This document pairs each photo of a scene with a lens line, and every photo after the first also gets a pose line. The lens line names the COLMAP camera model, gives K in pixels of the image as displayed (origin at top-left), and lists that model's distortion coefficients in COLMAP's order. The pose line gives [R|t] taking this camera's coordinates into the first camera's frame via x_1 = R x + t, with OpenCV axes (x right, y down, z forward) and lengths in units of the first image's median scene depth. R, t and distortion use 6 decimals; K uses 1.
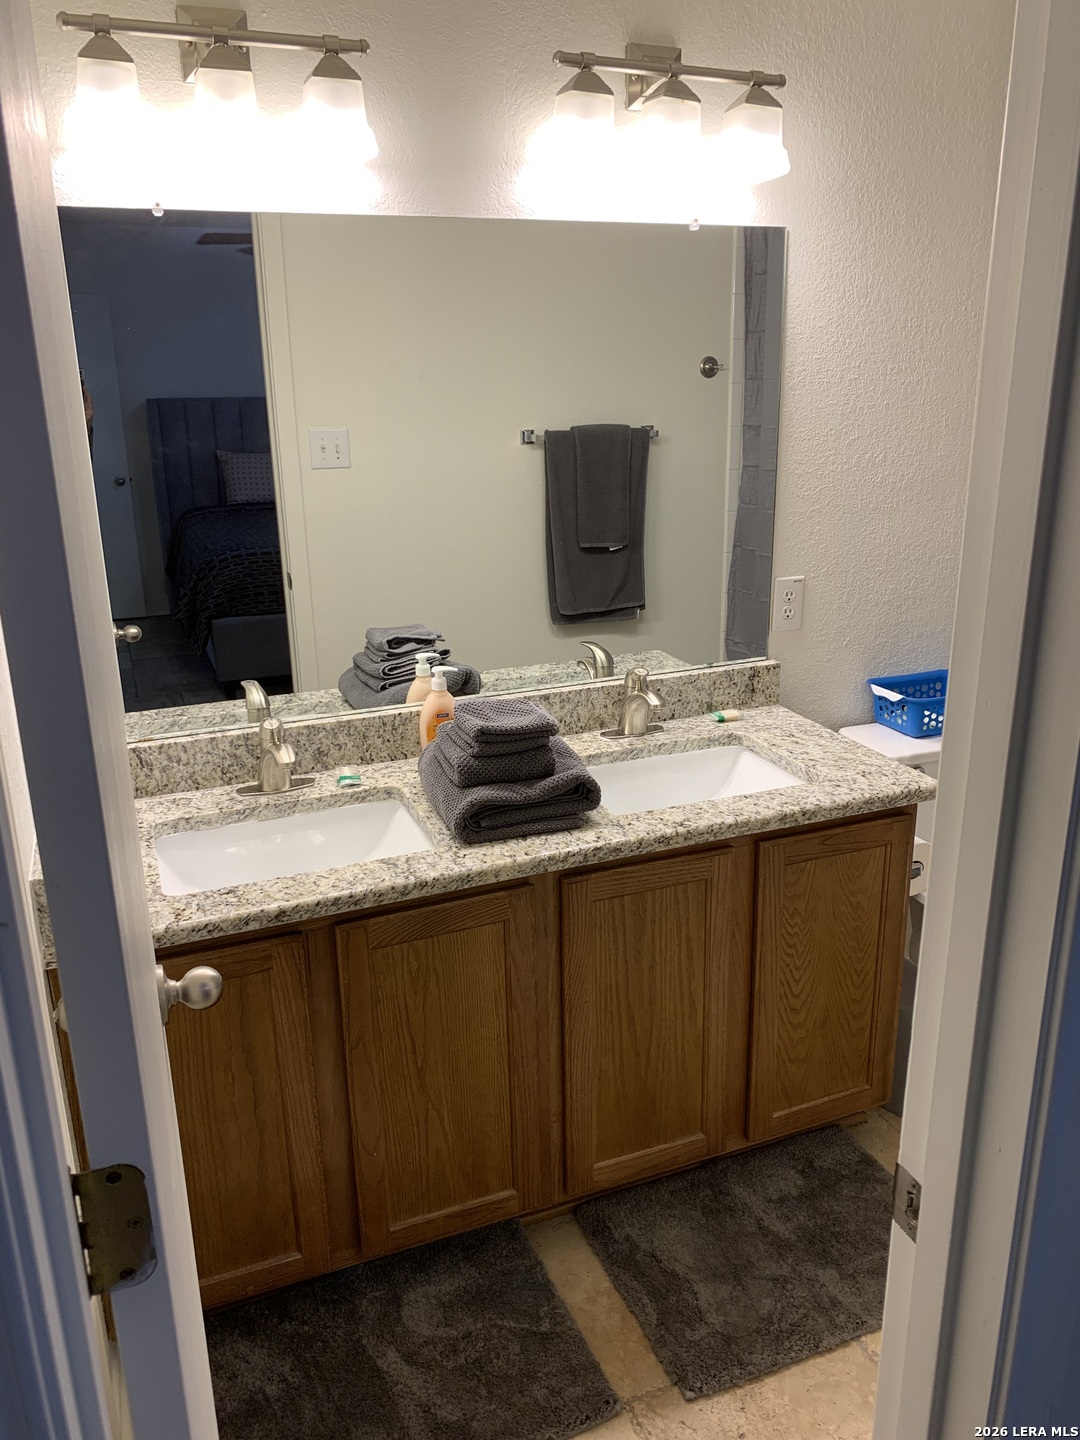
lens RADIAL K [[1099.7, 0, 538.6], [0, 1099.7, 718.1], [0, 0, 1]] dist [0.028447, -0.021796]
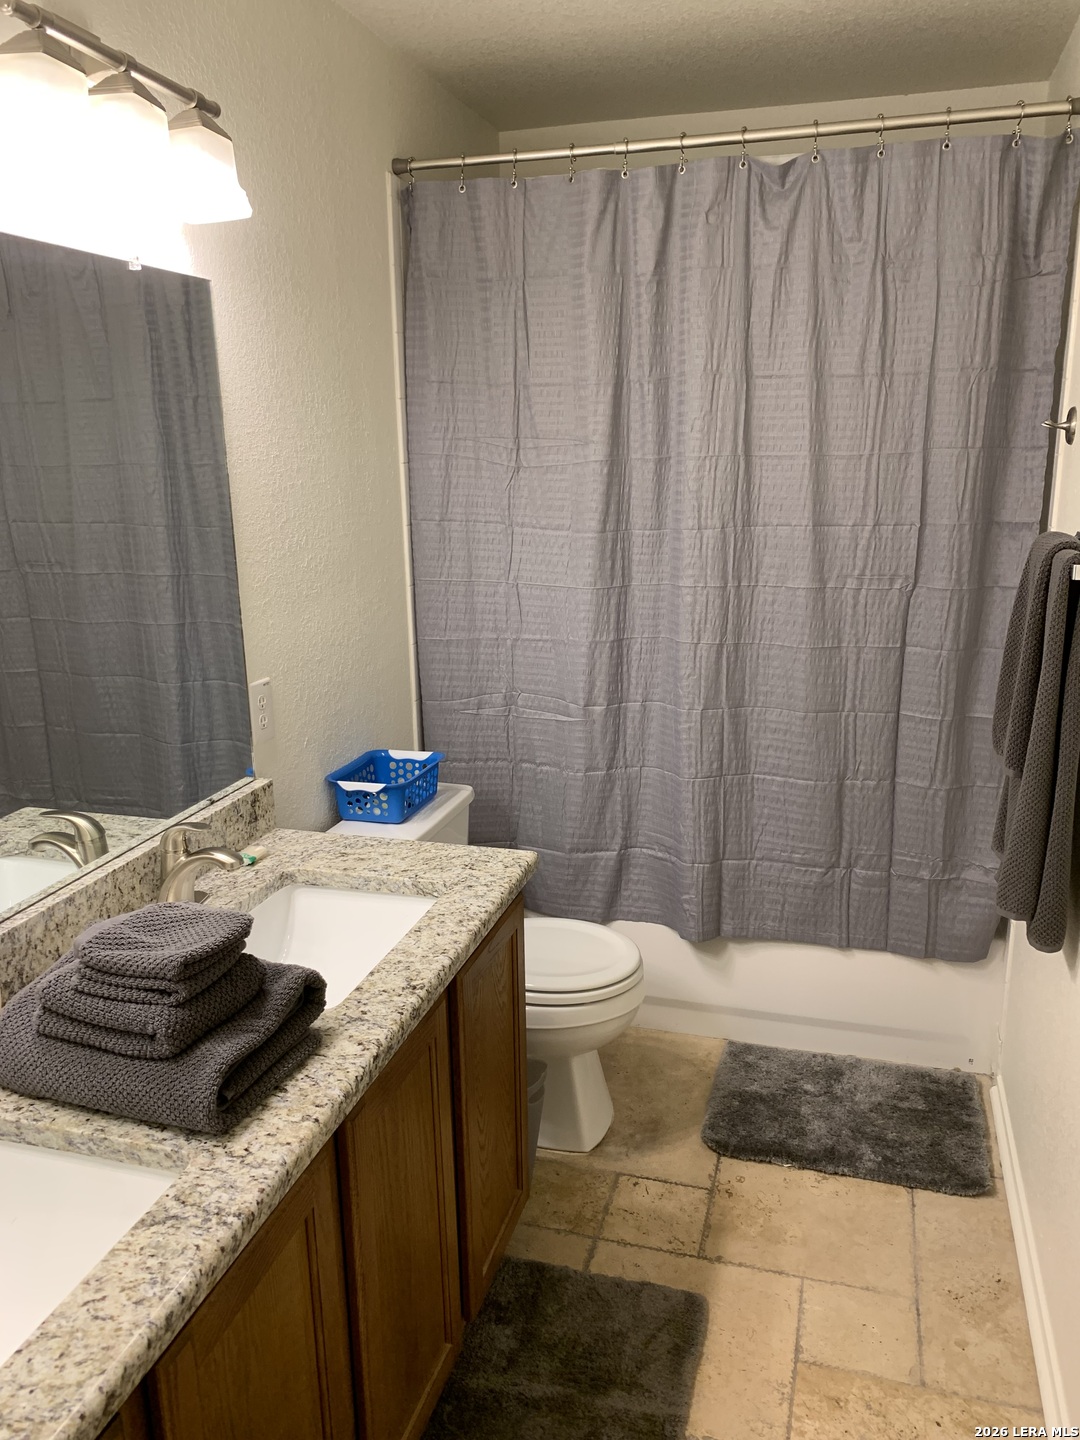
lens RADIAL K [[1099.7, 0, 540.9], [0, 1099.7, 719.3], [0, 0, 1]] dist [0.028447, -0.021796]
pose [[0.619377, -0.188955, 0.762016, -0.321038], [0.248036, 0.967989, 0.038422, -0.083067], [-0.744882, 0.165209, 0.646418, 0.304420]]
